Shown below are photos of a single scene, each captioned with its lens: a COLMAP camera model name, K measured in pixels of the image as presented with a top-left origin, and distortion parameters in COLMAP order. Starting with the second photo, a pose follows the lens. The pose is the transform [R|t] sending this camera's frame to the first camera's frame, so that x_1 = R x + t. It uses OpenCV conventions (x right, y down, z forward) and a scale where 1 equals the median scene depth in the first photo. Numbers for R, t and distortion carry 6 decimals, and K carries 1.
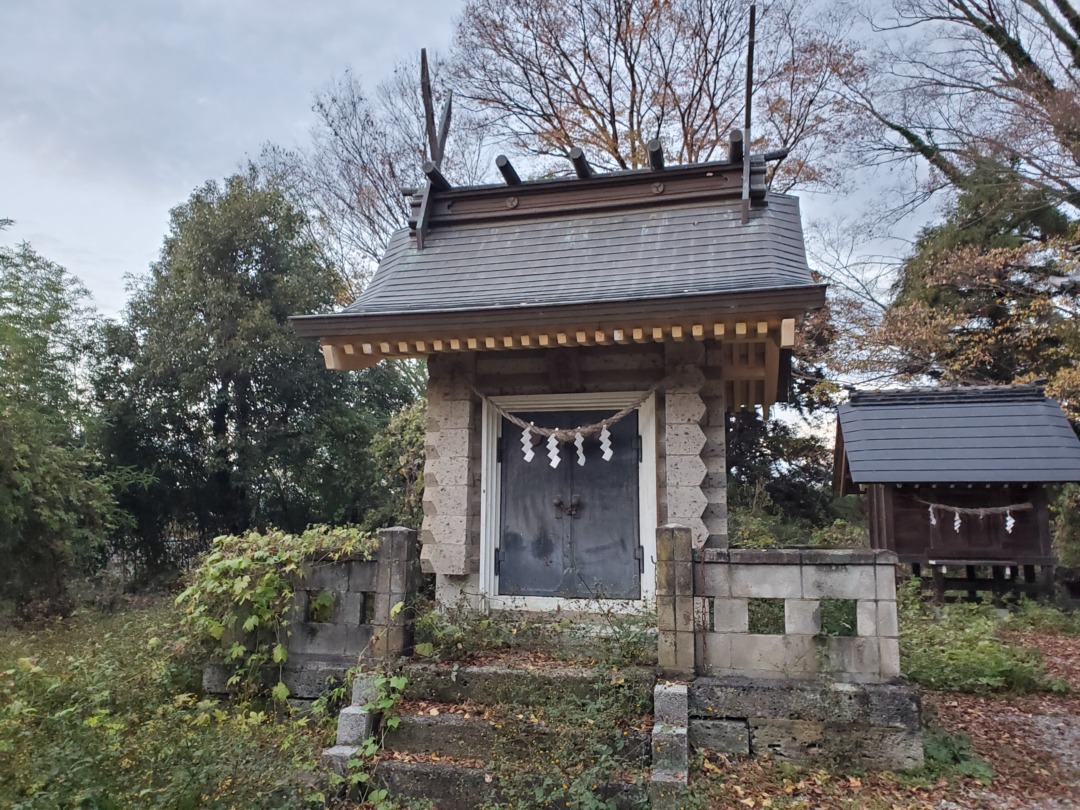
lens RADIAL K [[819.2, 0, 540.0], [0, 819.2, 405.0], [0, 0, 1]] dist [0.005862, 0.002585]
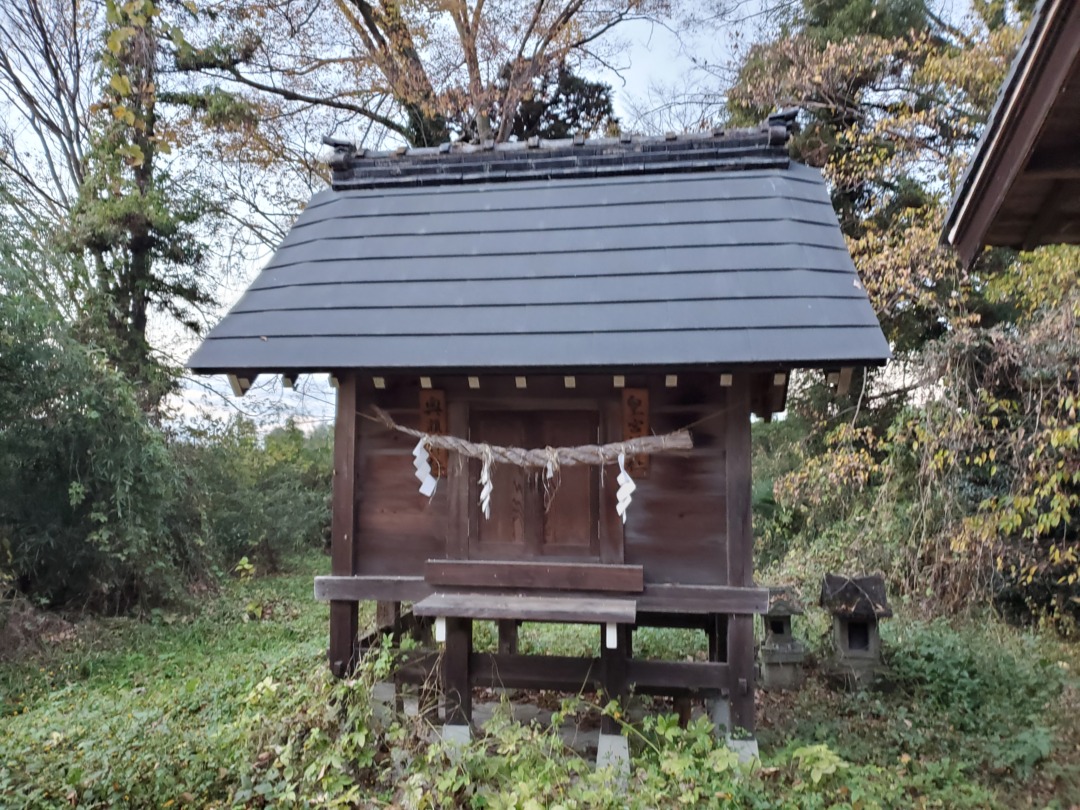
lens RADIAL K [[819.2, 0, 540.0], [0, 819.2, 405.0], [0, 0, 1]] dist [0.005862, 0.002585]
pose [[0.995688, 0.006972, 0.092505, 0.456237], [-0.013507, 0.997441, 0.070211, 0.077875], [-0.091778, -0.071158, 0.993234, 0.614047]]
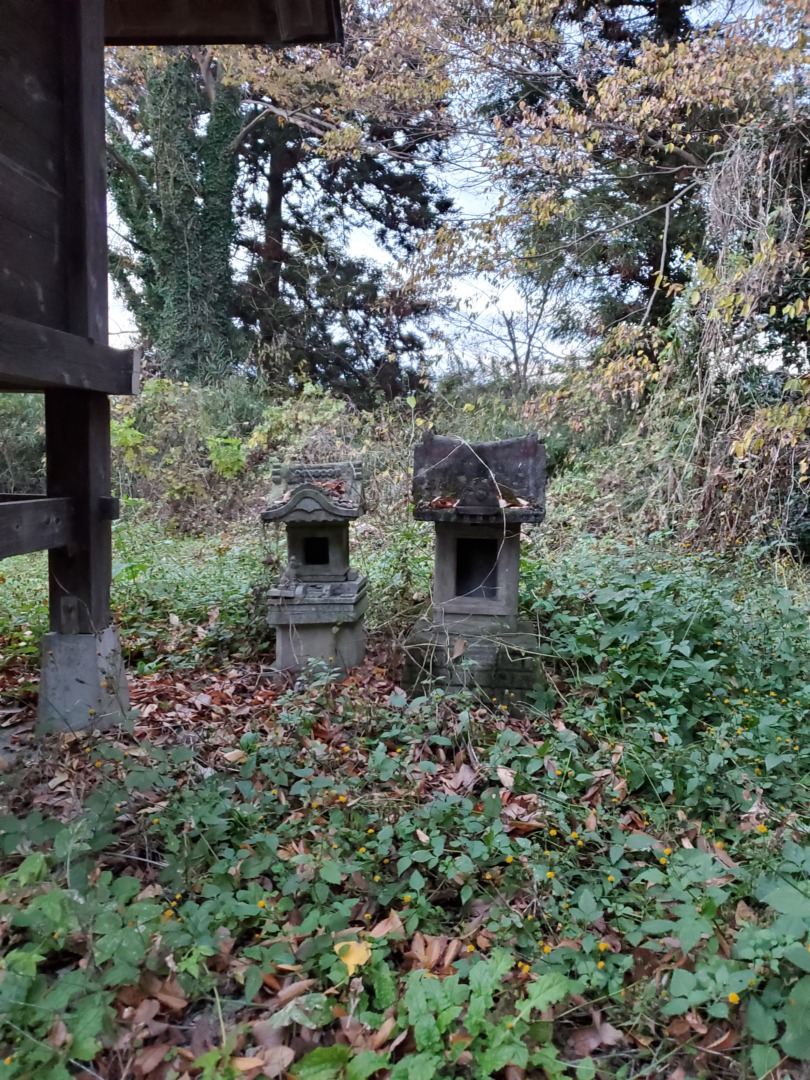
lens RADIAL K [[819.2, 0, 405.0], [0, 819.2, 540.0], [0, 0, 1]] dist [0.005862, 0.002585]
pose [[0.991207, 0.000985, 0.132320, 0.501847], [-0.034601, 0.967108, 0.252002, 0.103917], [-0.127720, -0.254365, 0.958638, 0.675264]]
